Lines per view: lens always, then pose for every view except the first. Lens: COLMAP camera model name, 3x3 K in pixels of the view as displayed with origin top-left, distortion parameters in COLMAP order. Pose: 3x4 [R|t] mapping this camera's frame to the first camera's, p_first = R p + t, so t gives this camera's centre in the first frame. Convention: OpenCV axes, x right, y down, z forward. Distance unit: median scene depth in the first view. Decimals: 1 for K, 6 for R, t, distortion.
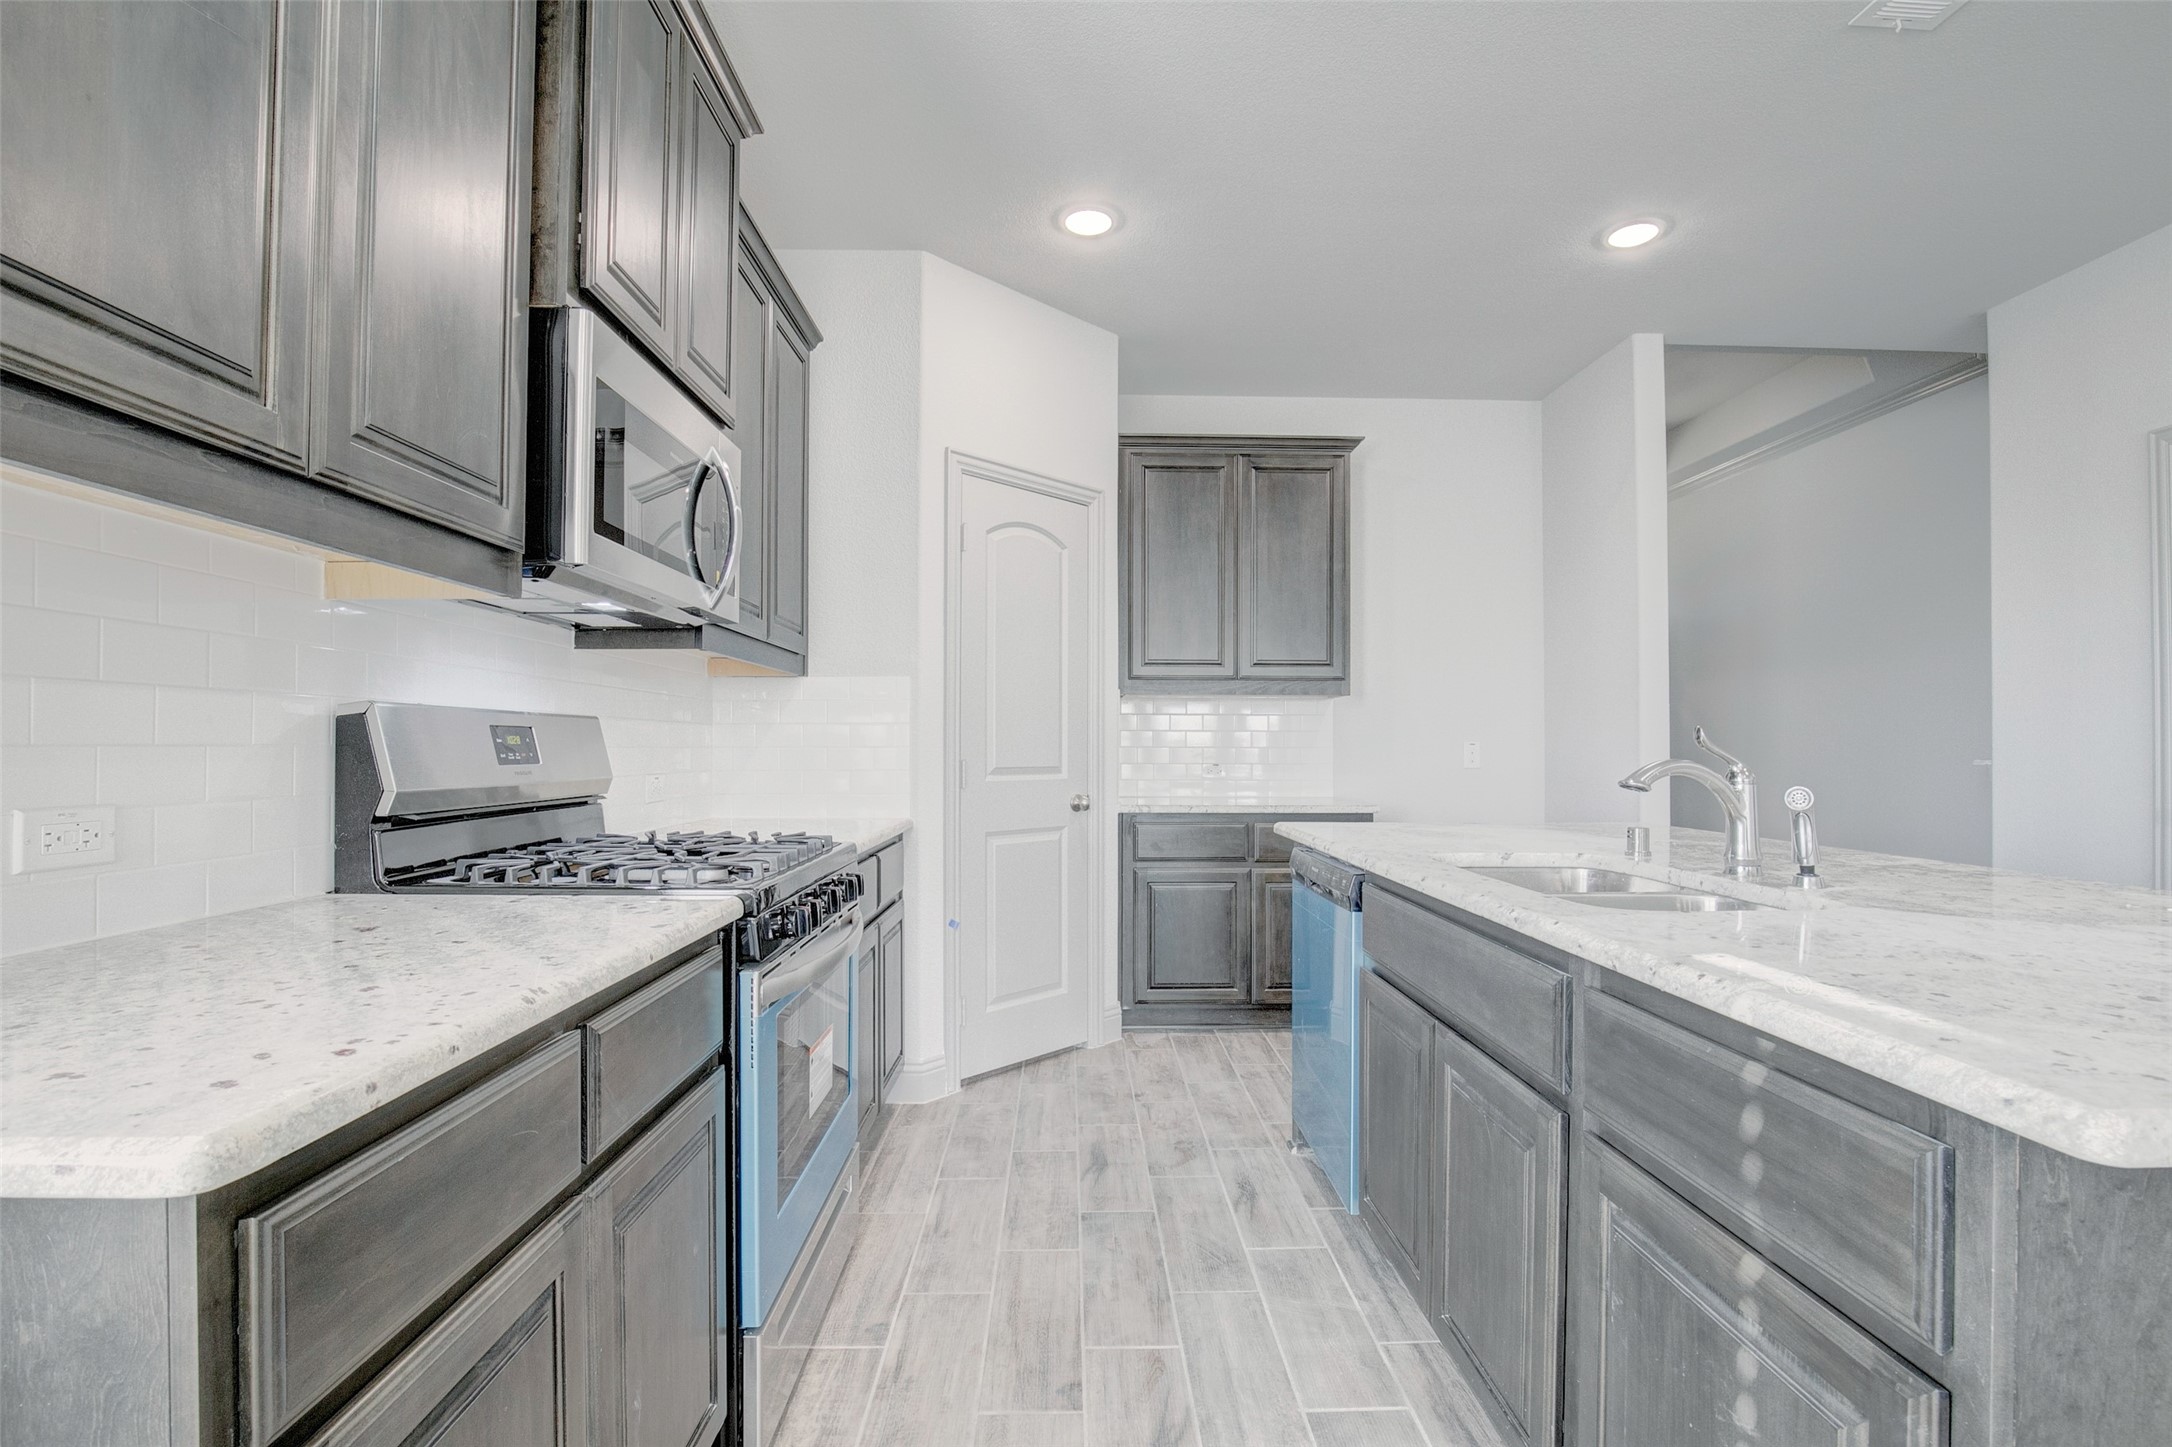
lens RADIAL K [[996.4, 0, 1087.8], [0, 996.4, 740.9], [0, 0, 1]] dist [-0.036685, 0.007277]
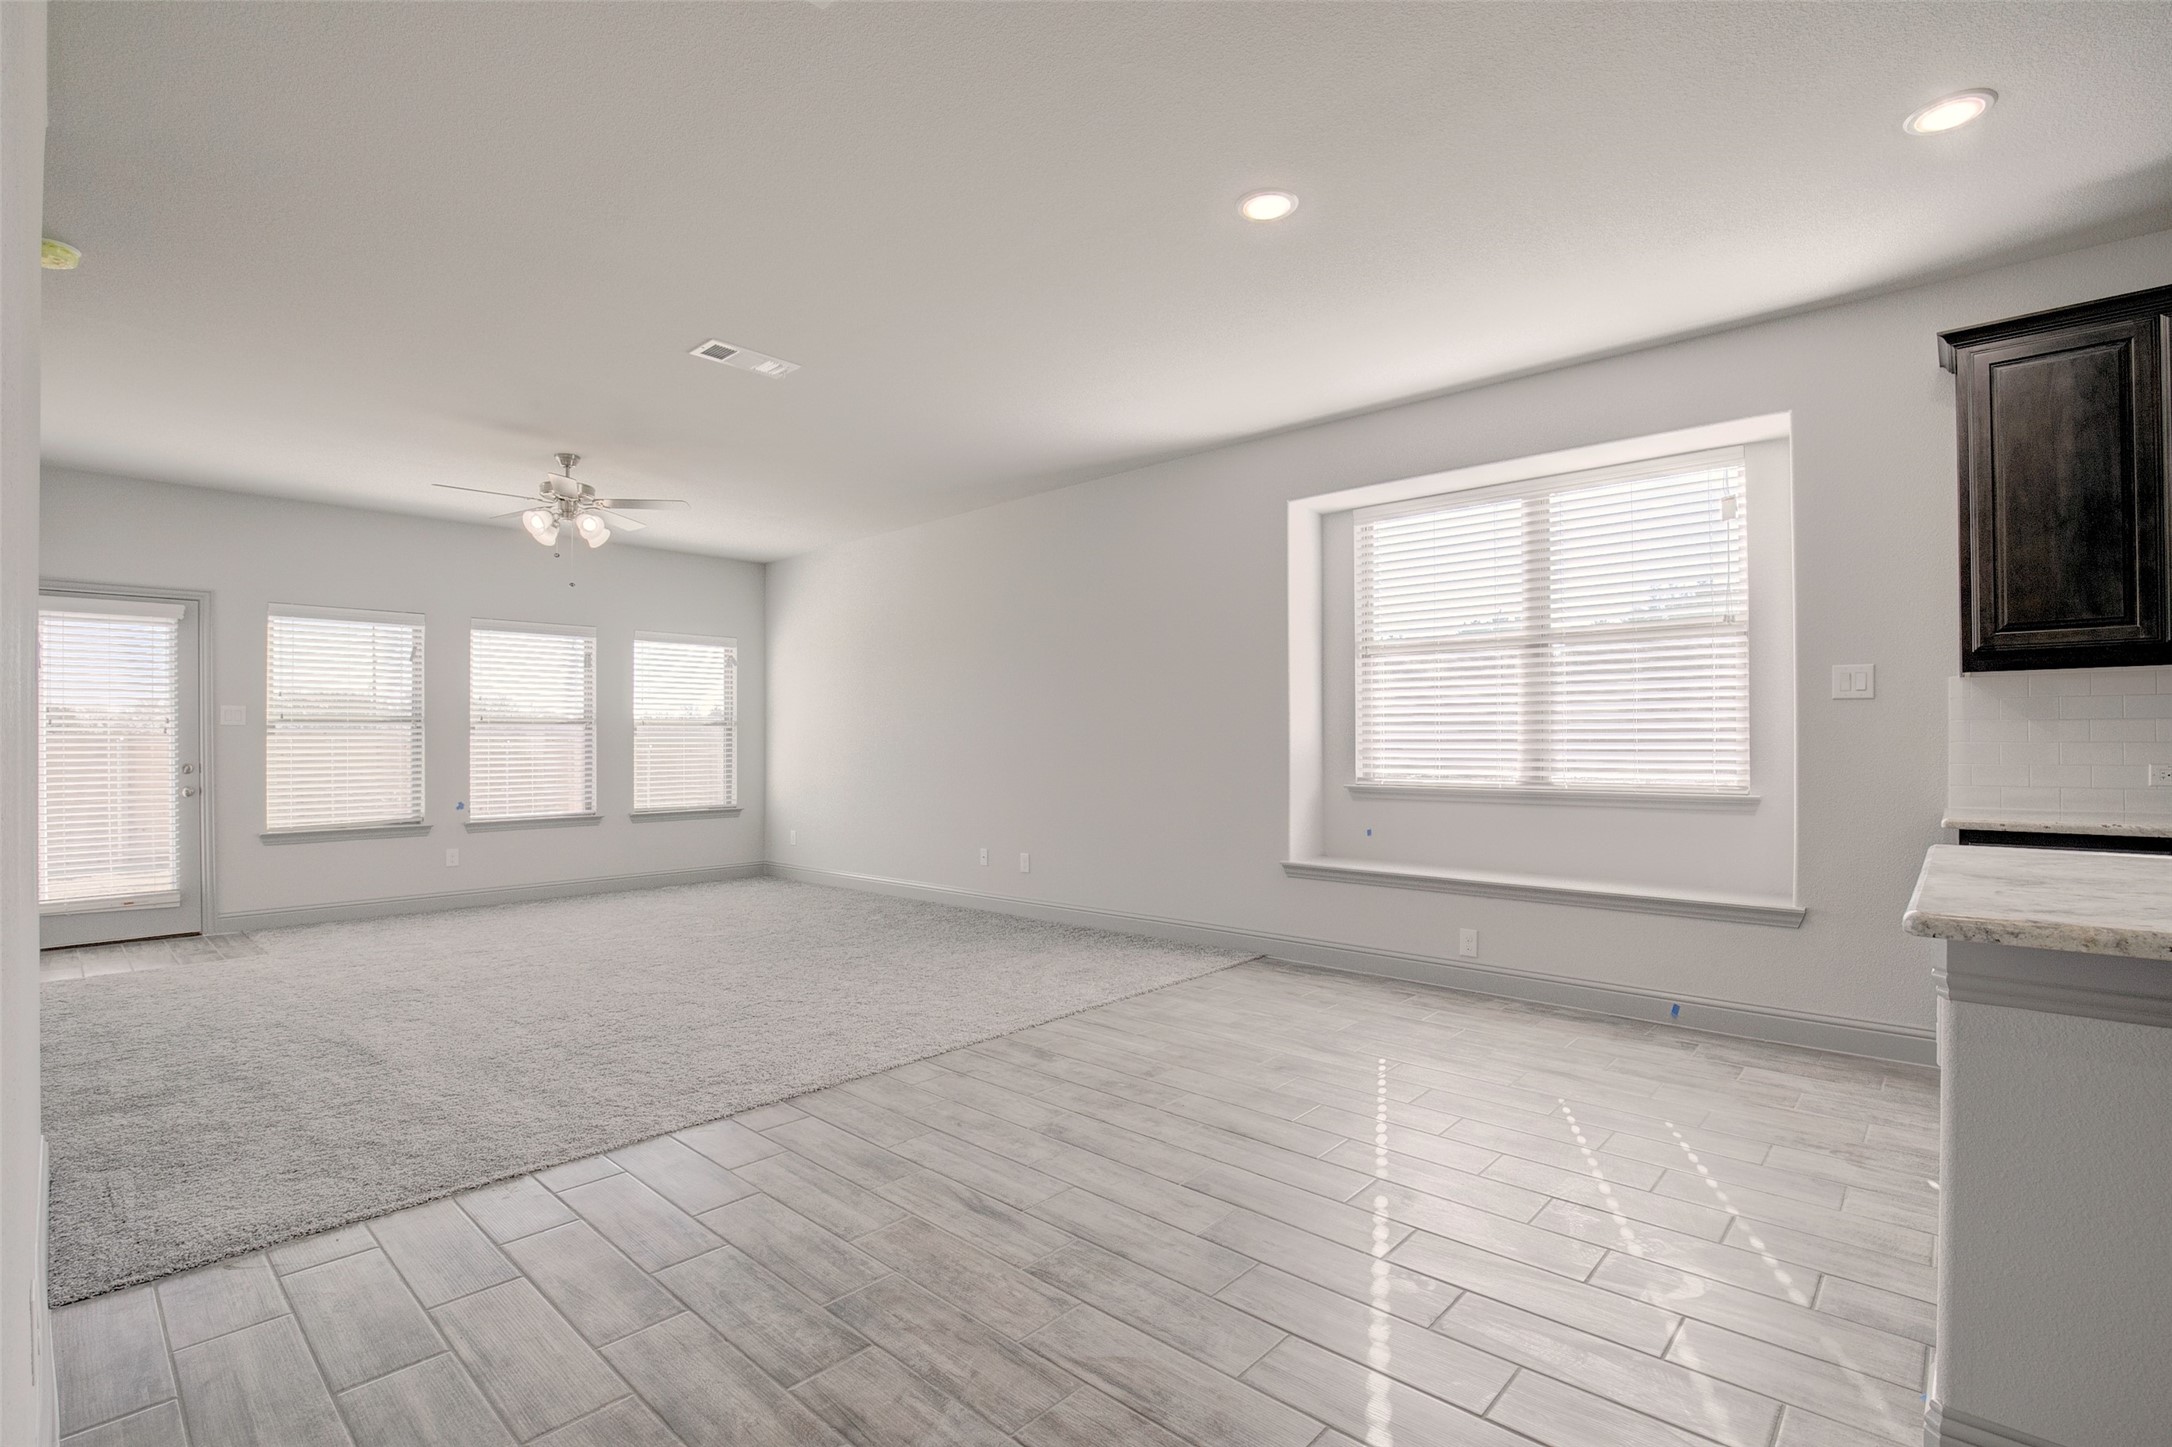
lens RADIAL K [[996.4, 0, 1087.8], [0, 996.4, 740.9], [0, 0, 1]] dist [-0.036685, 0.007277]
pose [[-0.696013, -0.003257, -0.718022, 1.068602], [0.005467, 0.999937, -0.009835, 0.004793], [0.718008, -0.010771, -0.695951, 0.234312]]
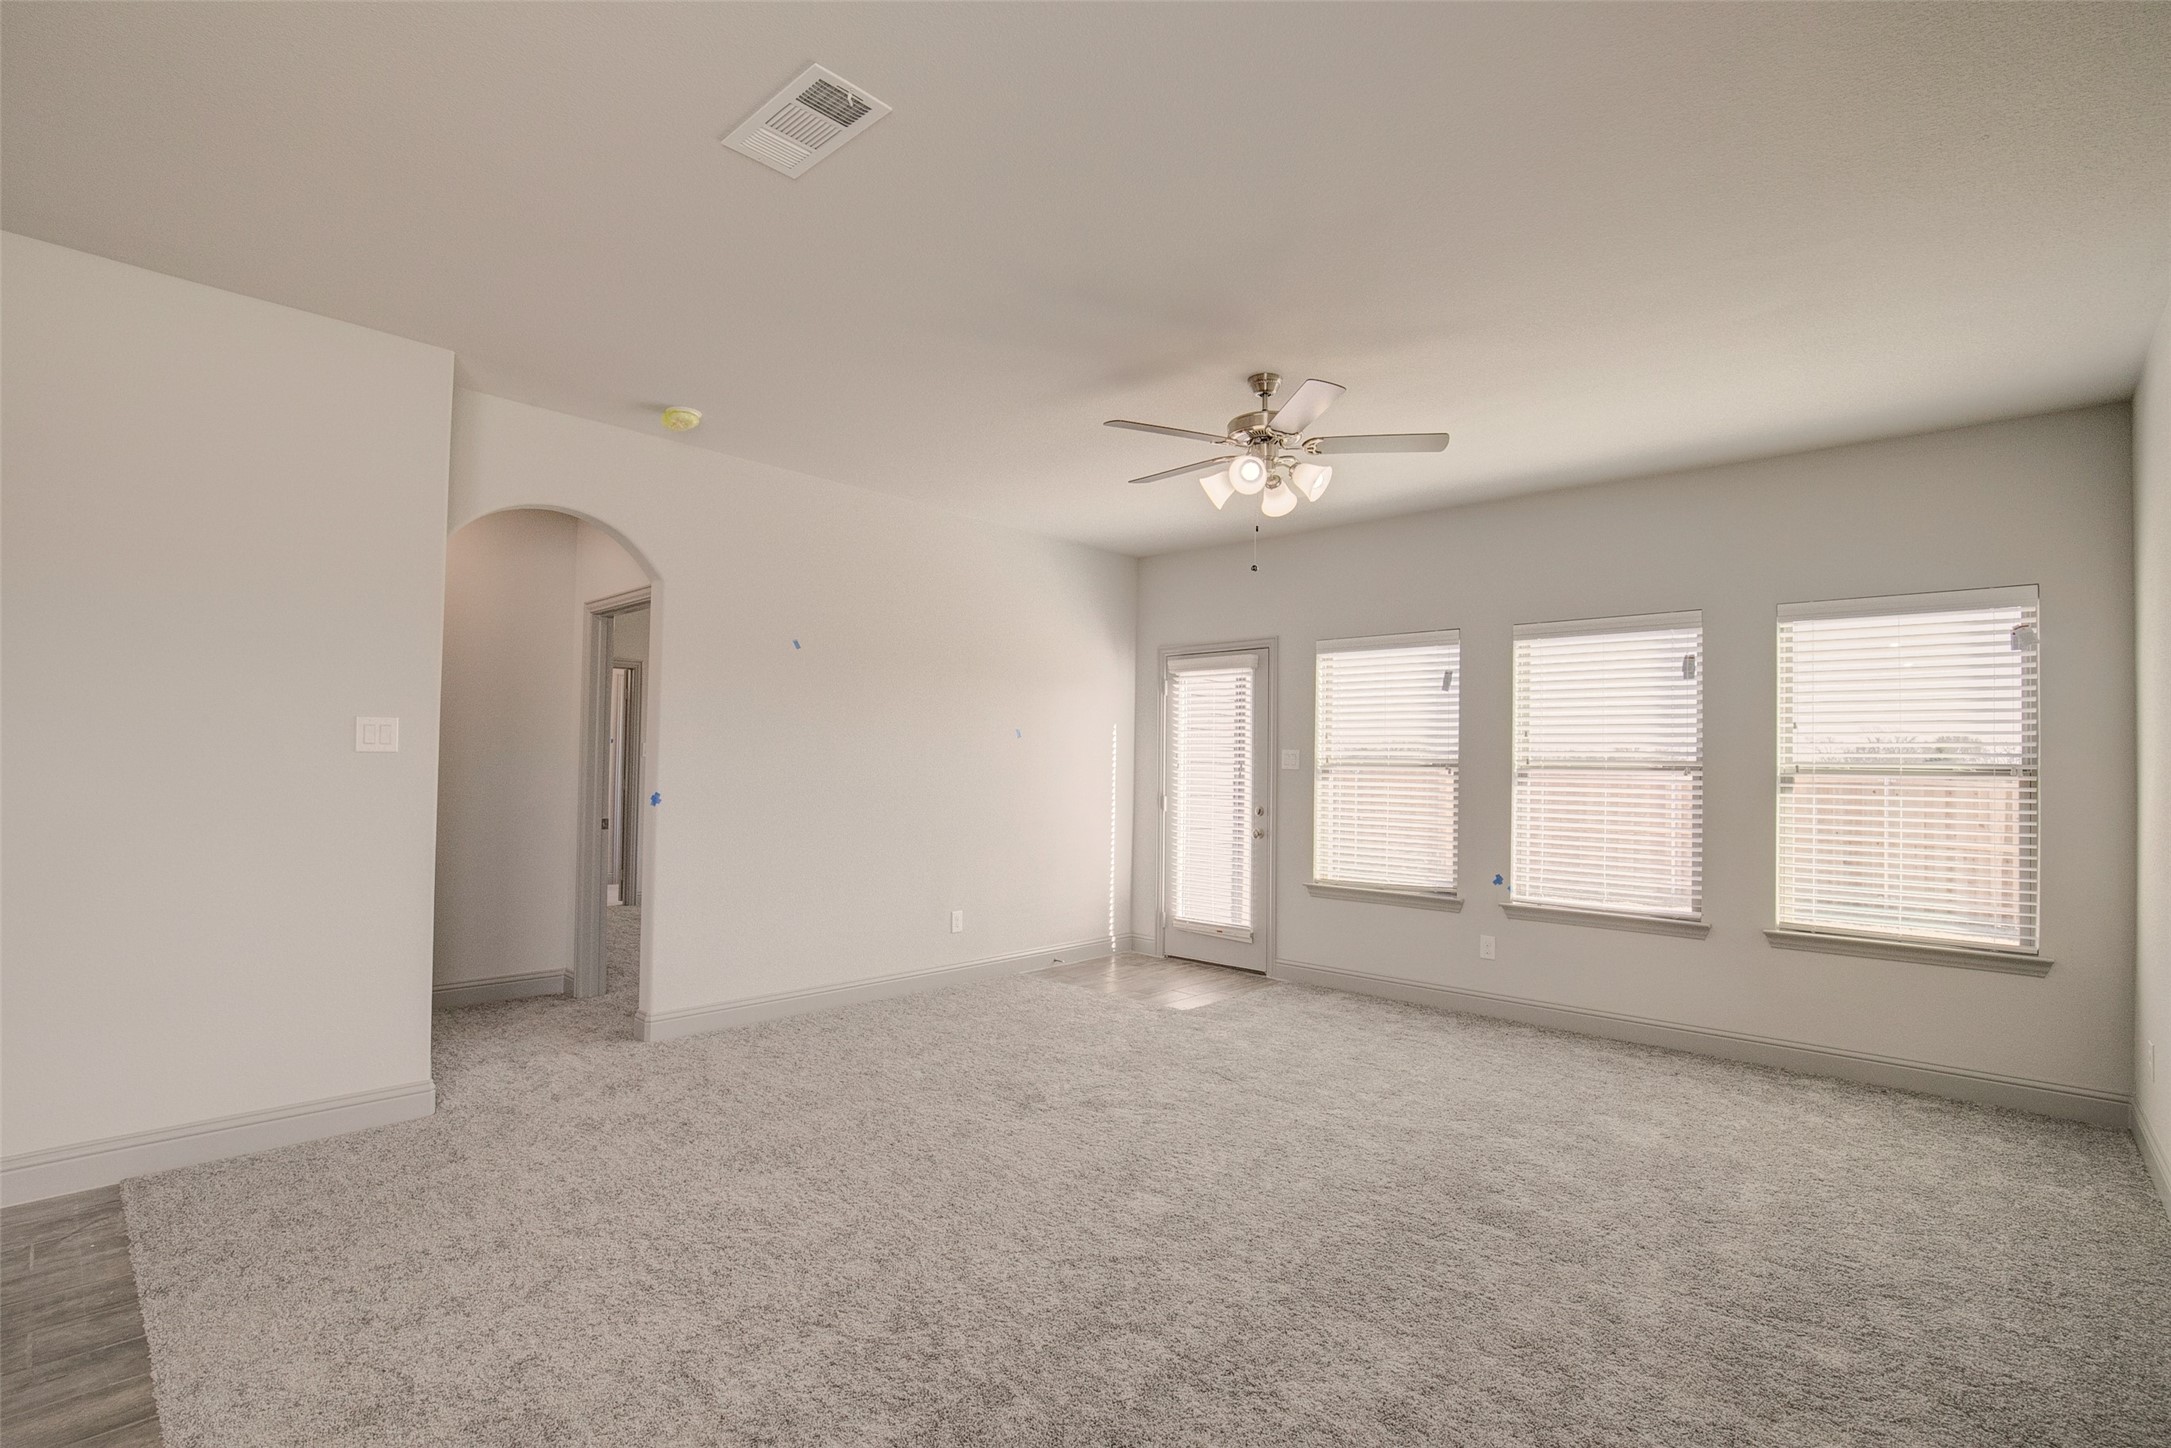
lens RADIAL K [[999.0, 0, 1084.0], [0, 999.0, 741.2], [0, 0, 1]] dist [-0.029751, 0.001231]
pose [[-0.715336, -0.002201, 0.698777, -0.202410], [-0.023173, 0.999520, -0.020574, -0.060183], [-0.698396, -0.030910, -0.715043, -0.645724]]
